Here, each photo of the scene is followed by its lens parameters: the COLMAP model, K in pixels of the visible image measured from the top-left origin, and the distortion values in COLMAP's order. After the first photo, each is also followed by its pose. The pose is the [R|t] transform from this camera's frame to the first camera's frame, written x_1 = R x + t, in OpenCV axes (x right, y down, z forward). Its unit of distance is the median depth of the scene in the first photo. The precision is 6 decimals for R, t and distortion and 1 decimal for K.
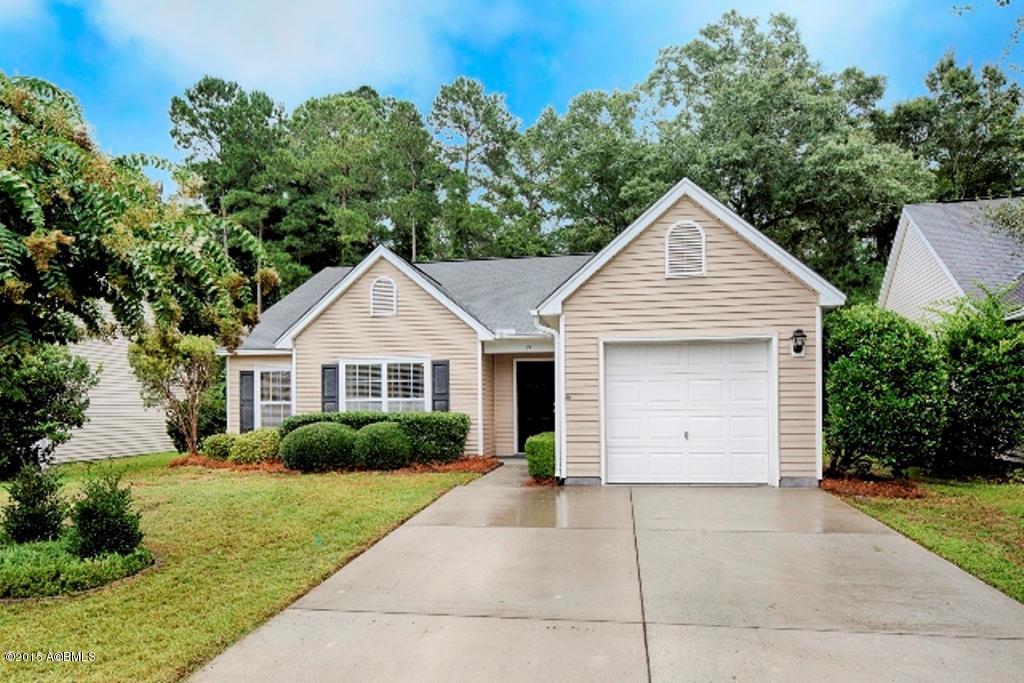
lens RADIAL K [[696.2, 0, 512.3], [0, 696.2, 415.4], [0, 0, 1]] dist [-0.009482, -0.002326]
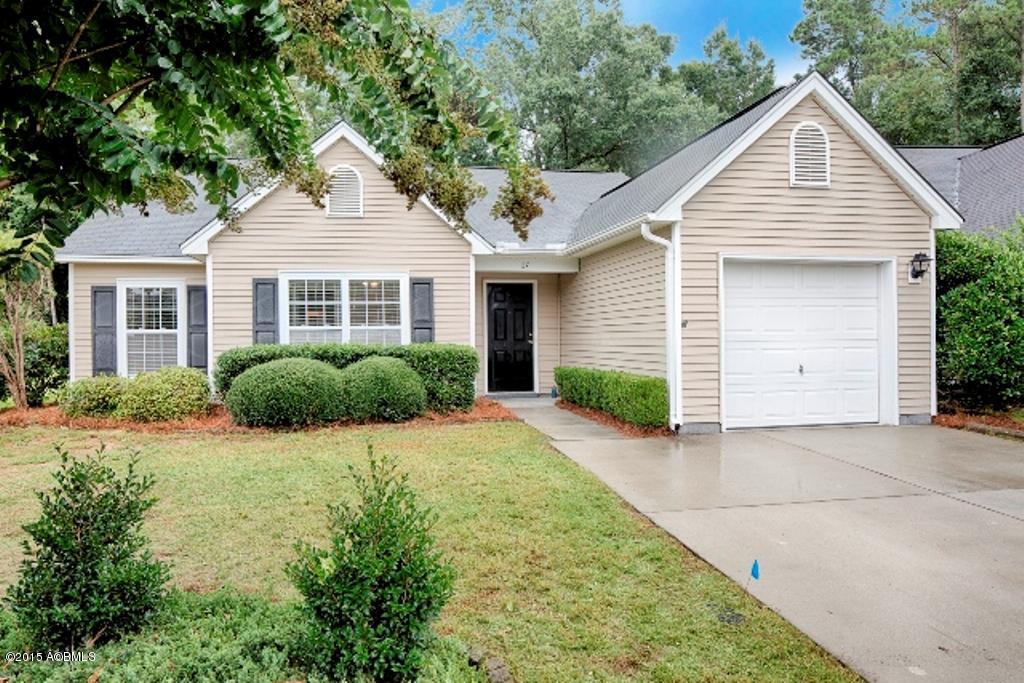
lens RADIAL K [[696.4, 0, 488.6], [0, 696.4, 337.6], [0, 0, 1]] dist [-0.018834, -0.001601]
pose [[0.934591, 0.002985, 0.355713, -0.312487], [0.003208, 0.999853, -0.016817, 0.001308], [-0.355711, 0.016858, 0.934444, 0.245445]]
